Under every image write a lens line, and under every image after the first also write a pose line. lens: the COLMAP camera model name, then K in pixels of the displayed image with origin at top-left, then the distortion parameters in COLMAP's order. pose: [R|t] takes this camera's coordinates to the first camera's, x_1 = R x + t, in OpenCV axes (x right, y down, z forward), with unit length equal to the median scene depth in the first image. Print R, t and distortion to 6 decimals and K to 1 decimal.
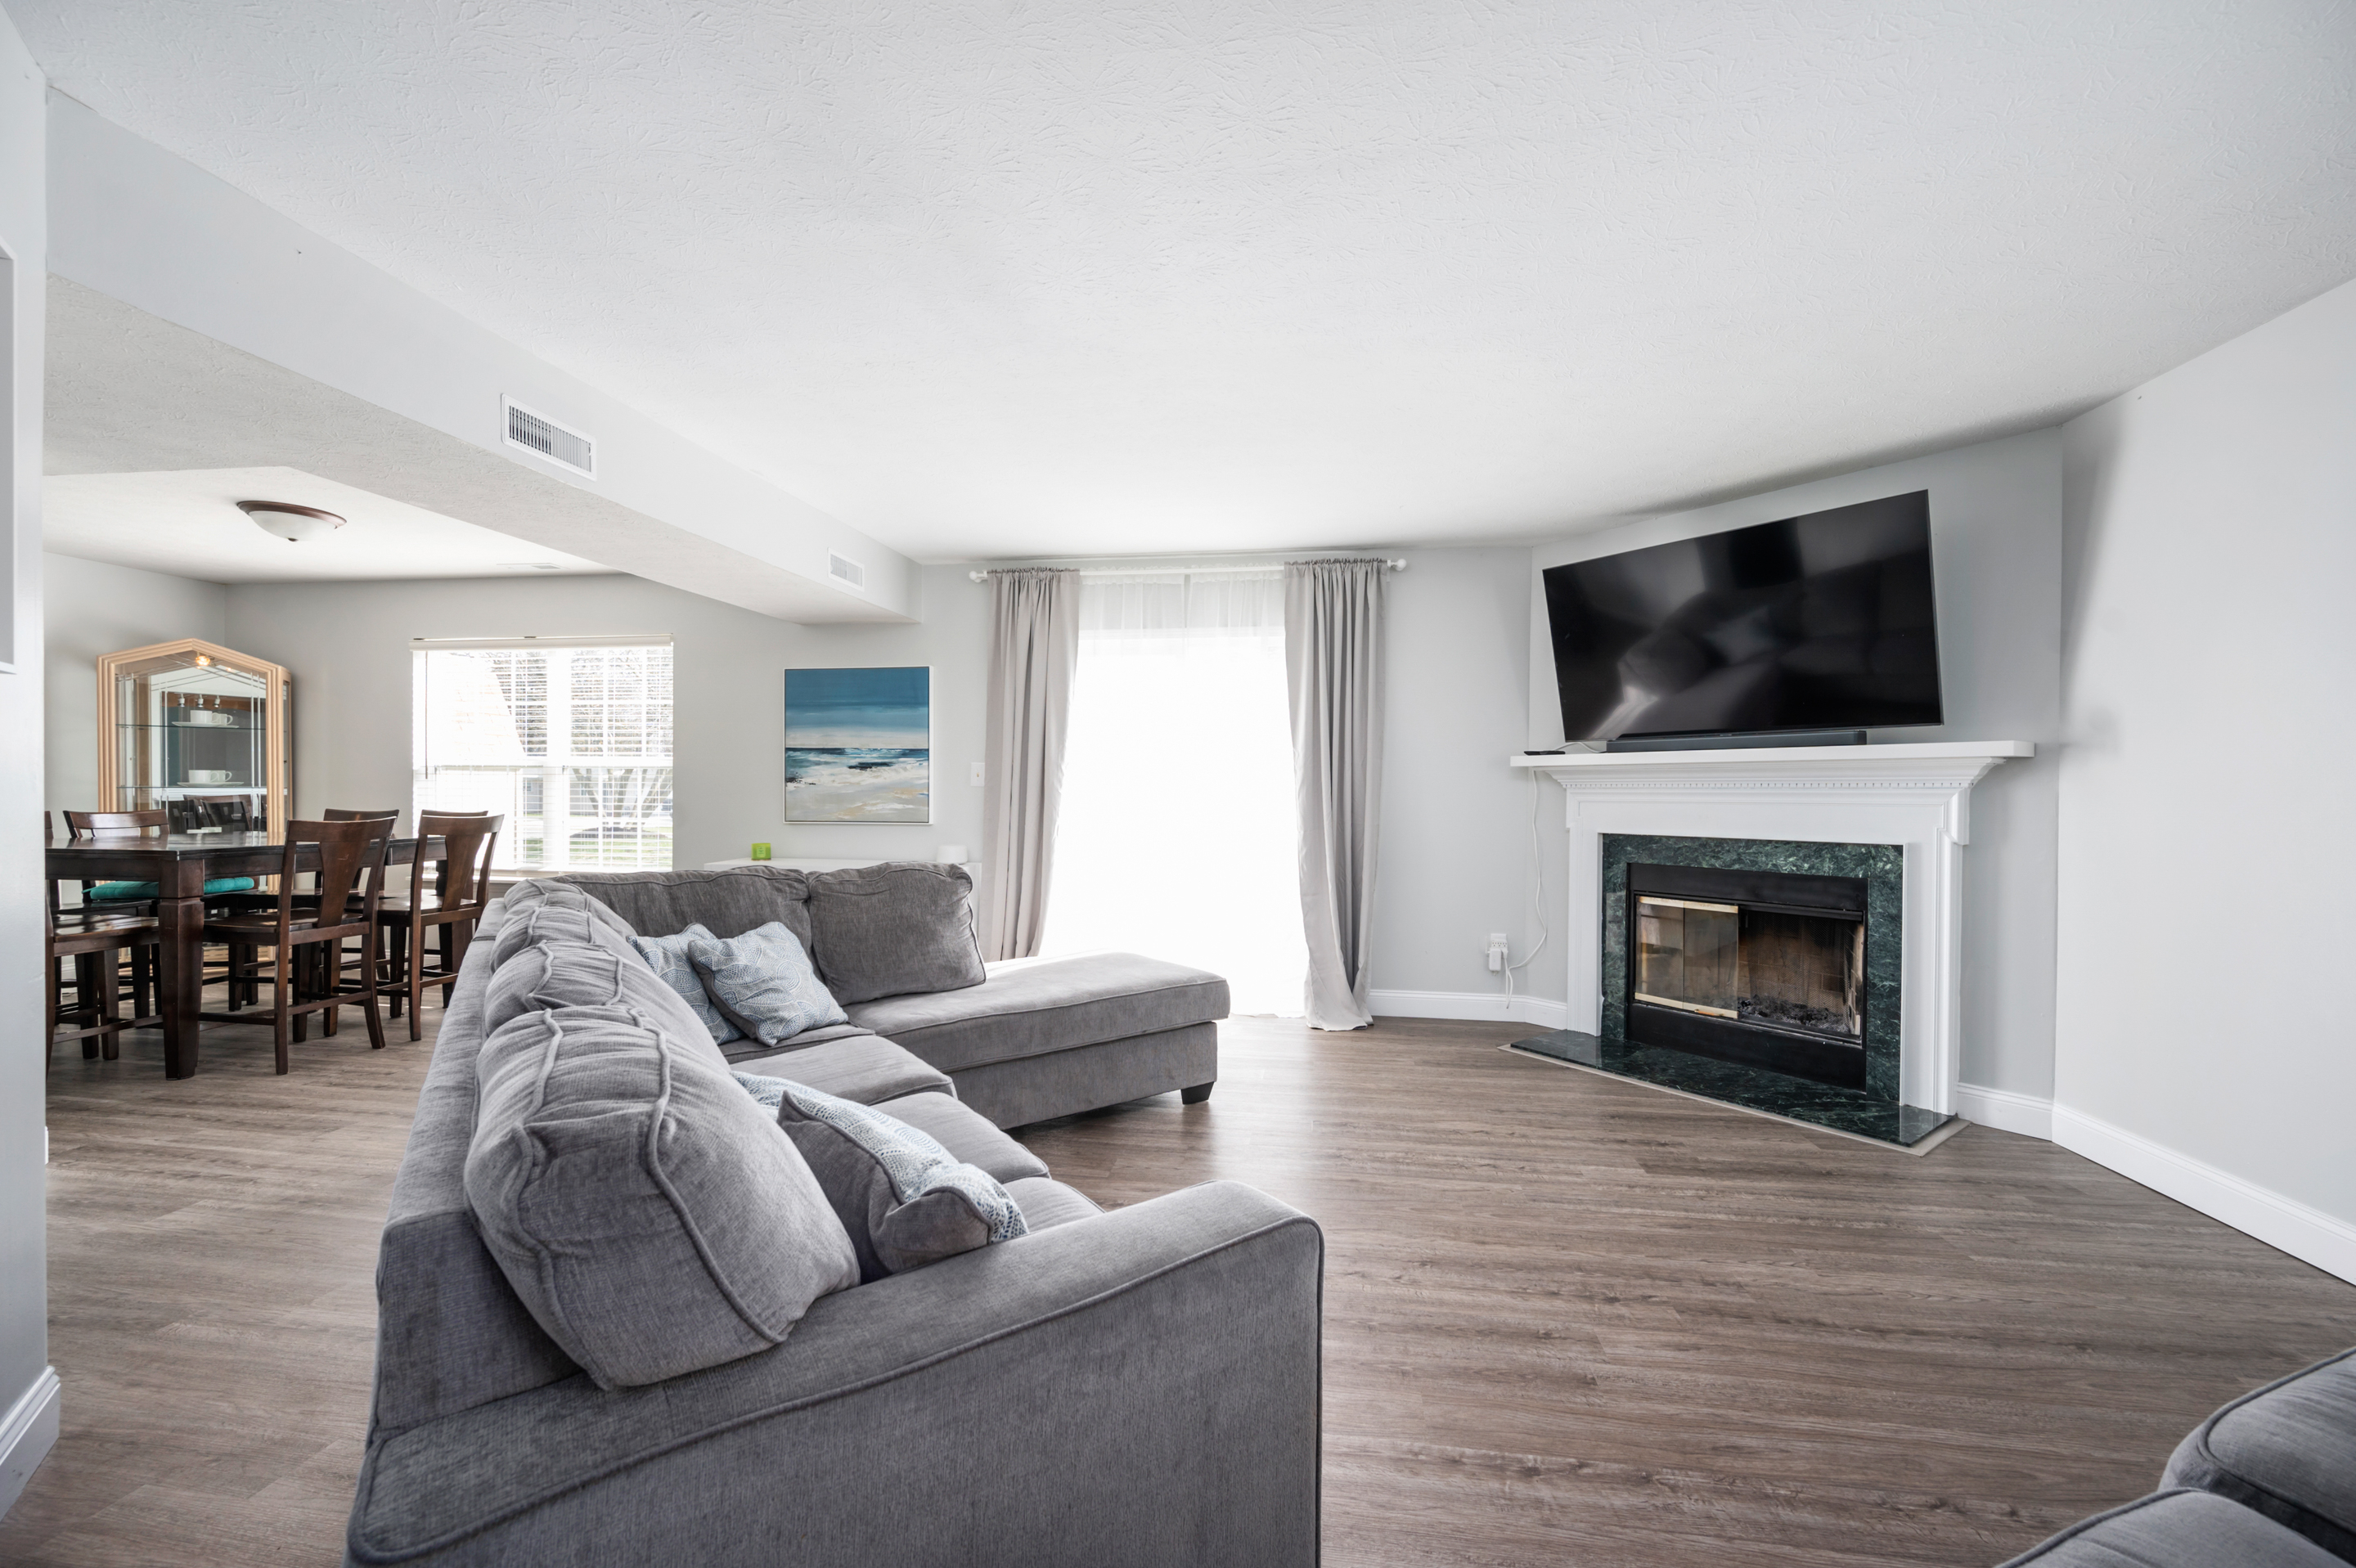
lens RADIAL K [[934.9, 0, 1175.5], [0, 934.9, 783.3], [0, 0, 1]] dist [-0.001917, 0.000113]
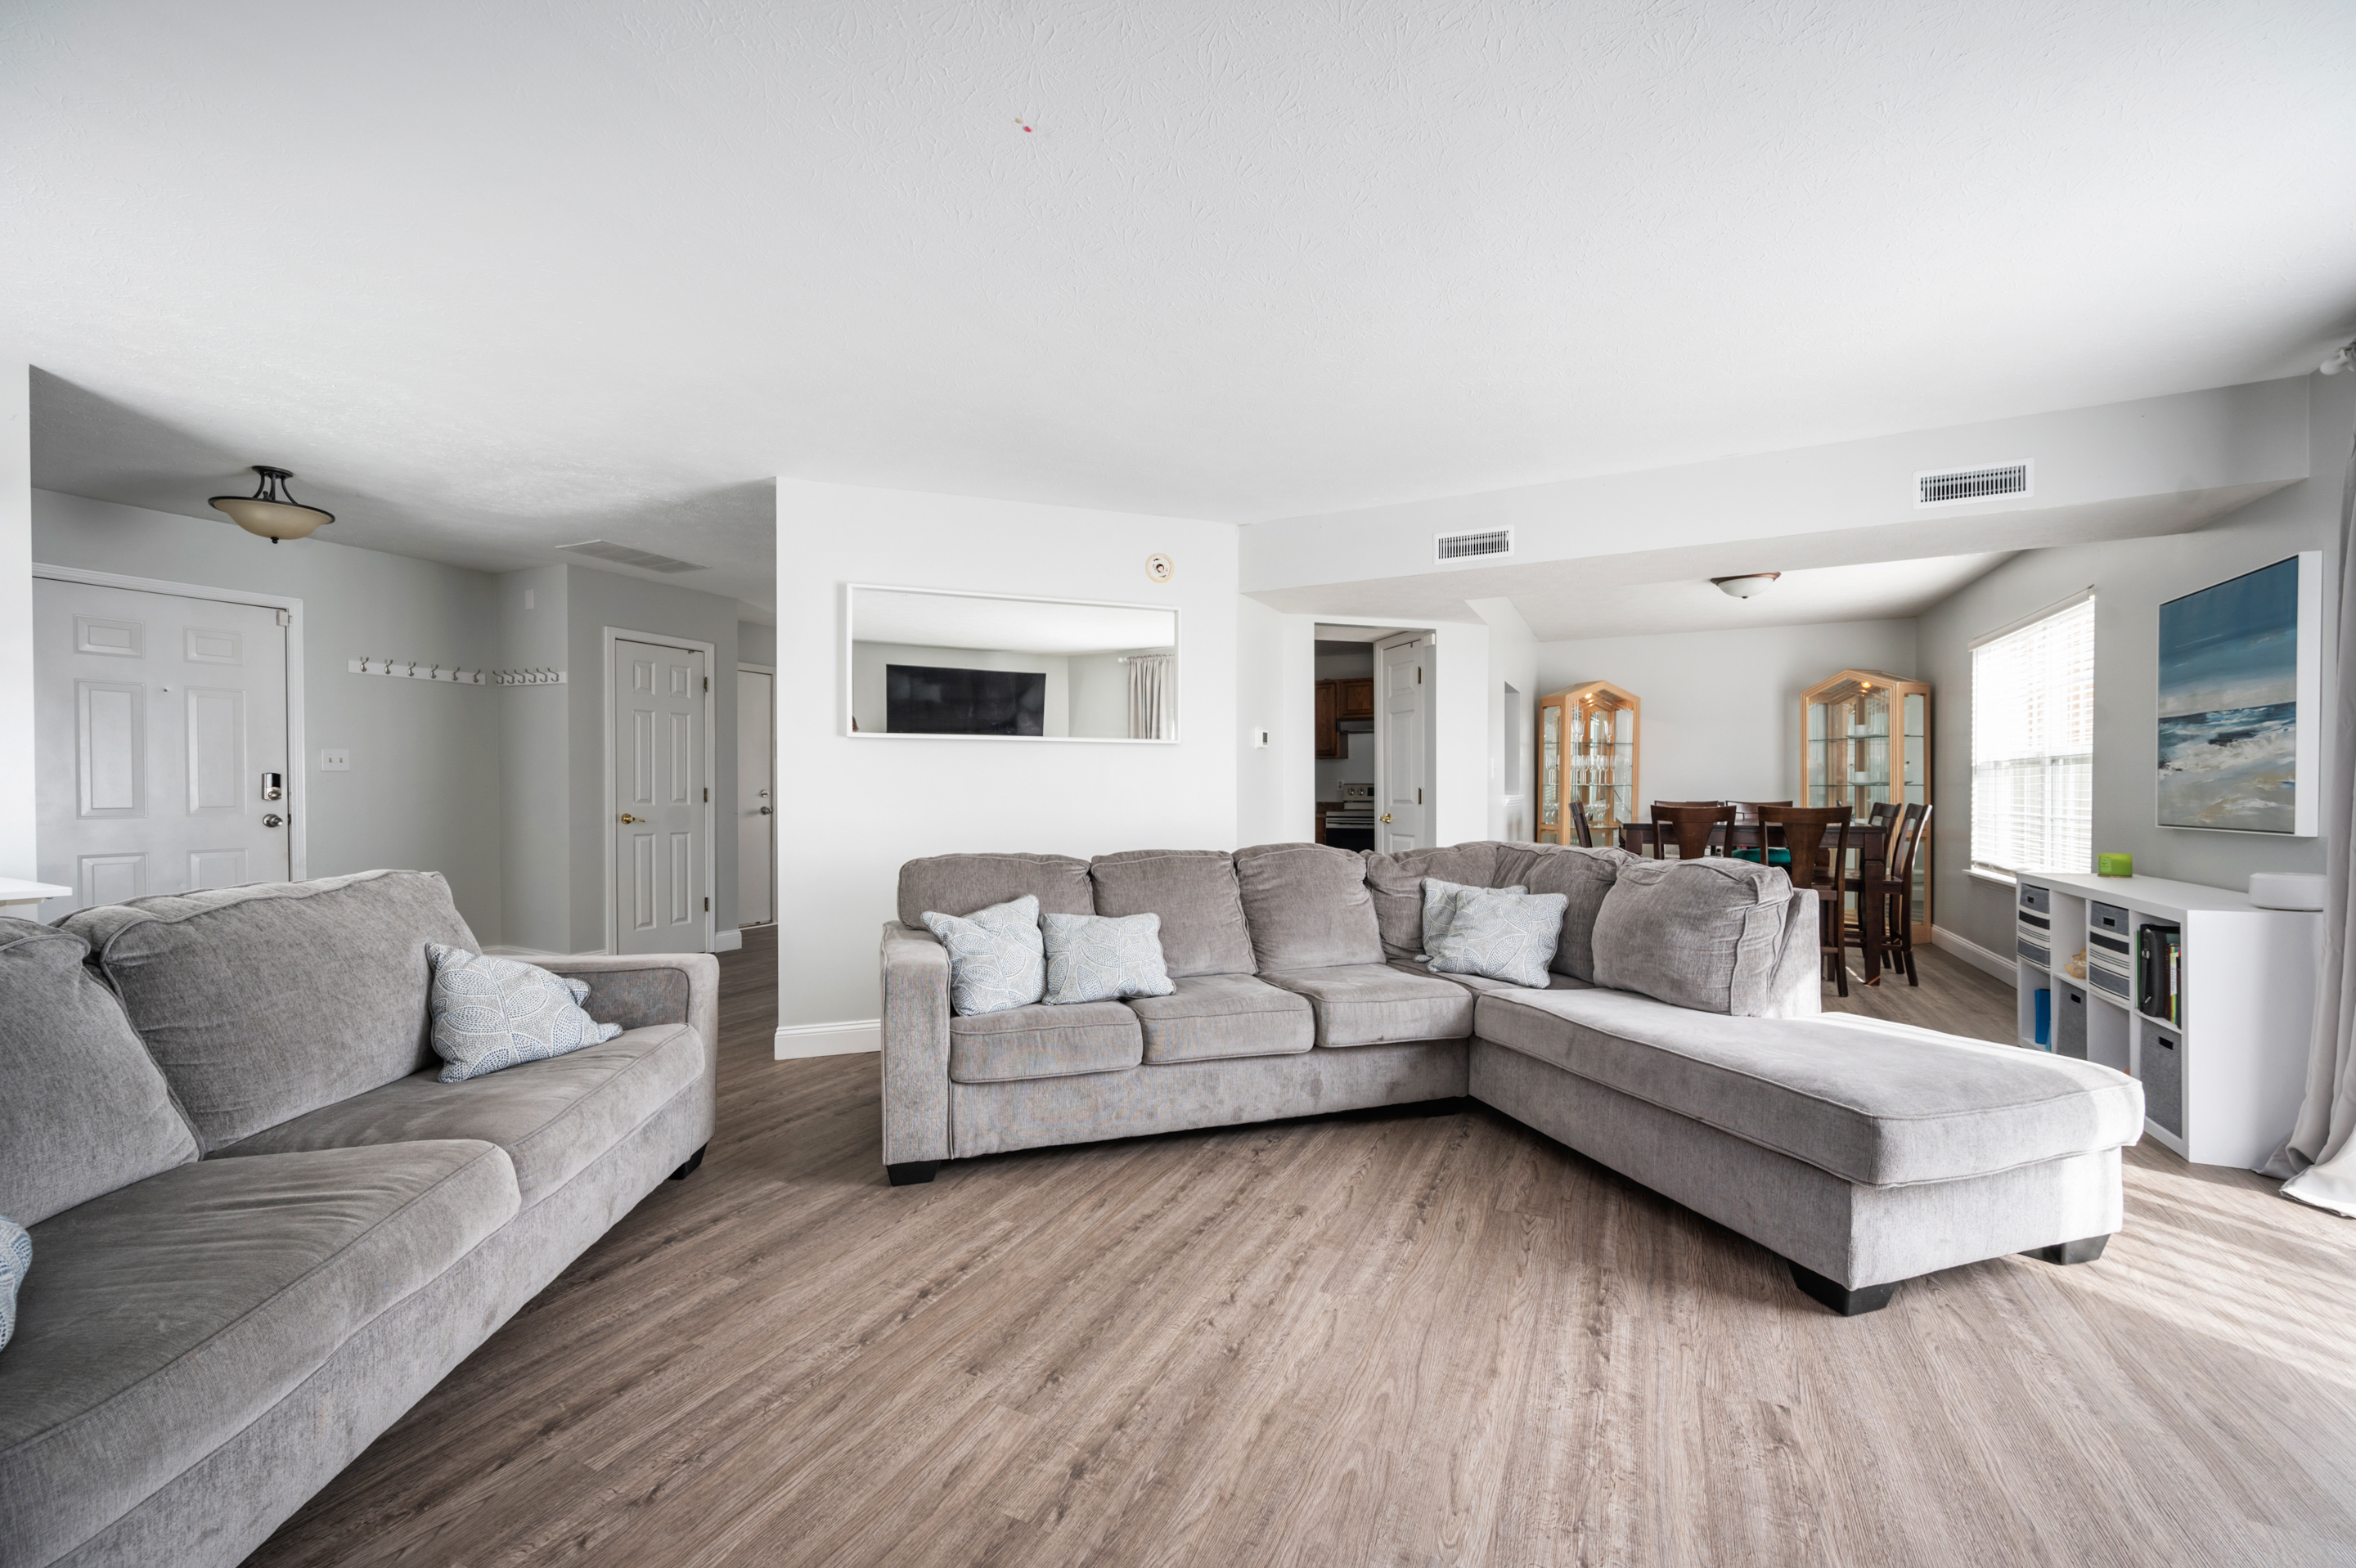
lens RADIAL K [[934.9, 0, 1192.5], [0, 934.9, 791.4], [0, 0, 1]] dist [-0.001917, 0.000113]
pose [[-0.291234, -0.002942, -0.956647, 0.578030], [0.004841, 0.999978, -0.004548, 0.020136], [0.956639, -0.005955, -0.291214, 0.665111]]
